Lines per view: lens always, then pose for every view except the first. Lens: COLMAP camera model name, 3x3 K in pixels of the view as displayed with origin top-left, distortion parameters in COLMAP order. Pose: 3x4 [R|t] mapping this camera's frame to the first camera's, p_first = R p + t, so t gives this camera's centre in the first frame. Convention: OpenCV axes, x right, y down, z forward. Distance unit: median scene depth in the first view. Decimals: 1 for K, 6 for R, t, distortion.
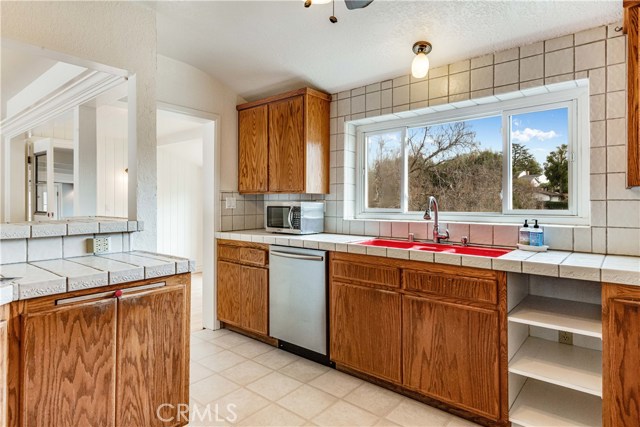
lens RADIAL K [[367.4, 0, 319.9], [0, 367.4, 208.1], [0, 0, 1]] dist [0.003469, 0.000338]
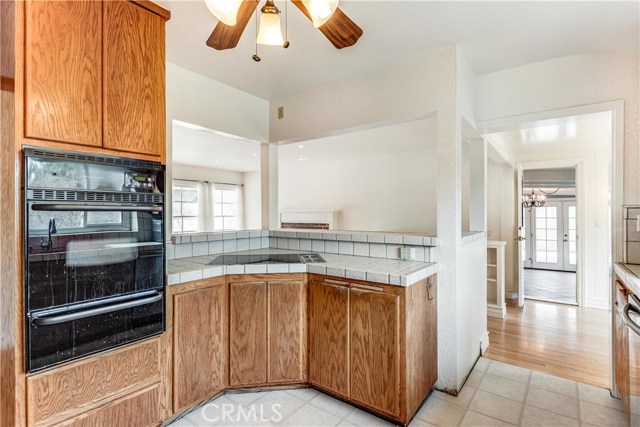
lens RADIAL K [[312.1, 0, 320.1], [0, 312.1, 214.1], [0, 0, 1]] dist [-0.002641, -0.000180]
pose [[0.032927, -0.001719, -0.999456, 0.647587], [-0.016822, 0.999856, -0.002274, -0.041491], [0.999316, 0.016888, 0.032893, 0.801956]]
